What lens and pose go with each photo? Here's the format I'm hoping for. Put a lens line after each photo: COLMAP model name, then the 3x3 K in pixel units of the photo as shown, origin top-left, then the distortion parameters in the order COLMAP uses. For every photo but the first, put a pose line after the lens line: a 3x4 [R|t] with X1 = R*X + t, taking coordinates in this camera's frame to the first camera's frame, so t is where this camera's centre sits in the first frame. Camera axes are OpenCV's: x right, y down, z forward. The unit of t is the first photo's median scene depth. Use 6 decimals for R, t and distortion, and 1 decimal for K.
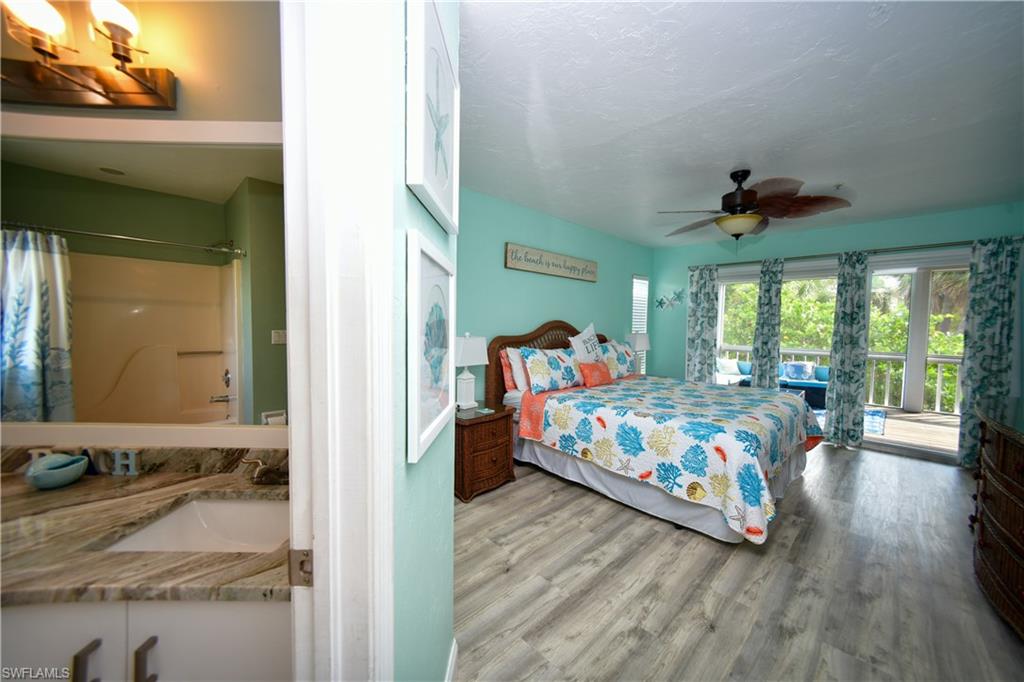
lens RADIAL K [[376.0, 0, 513.0], [0, 376.0, 345.4], [0, 0, 1]] dist [0.002528, 0.001297]
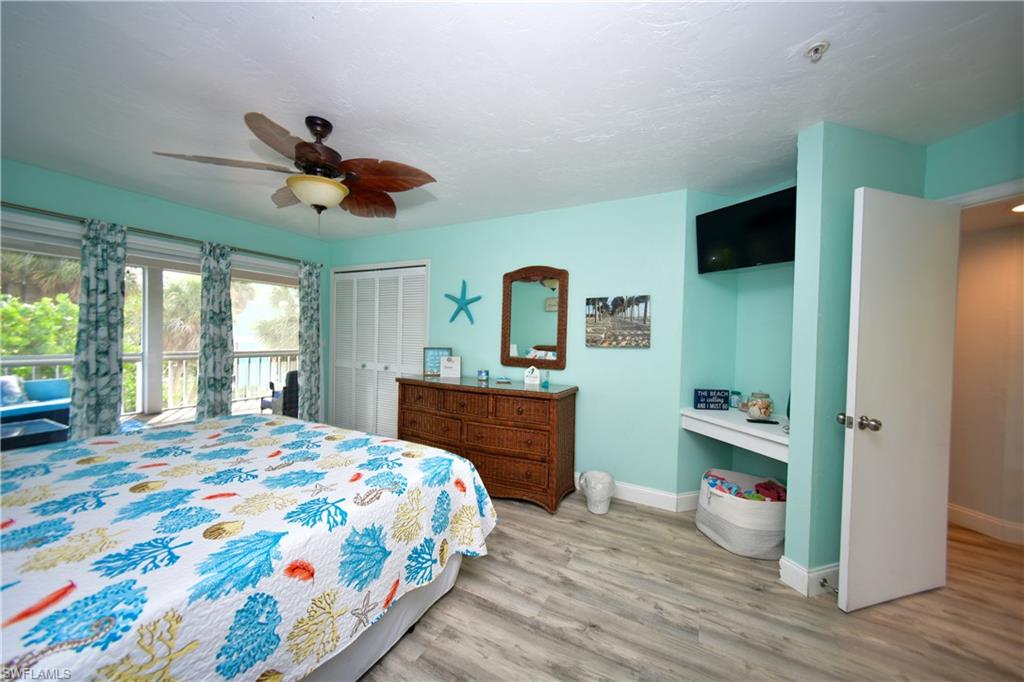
lens RADIAL K [[376.0, 0, 489.4], [0, 376.0, 344.9], [0, 0, 1]] dist [0.002528, 0.001297]
pose [[-0.290747, -0.048950, 0.955547, -0.173542], [0.029887, 0.997738, 0.060205, -0.051623], [-0.956333, 0.046063, -0.288626, 0.762760]]
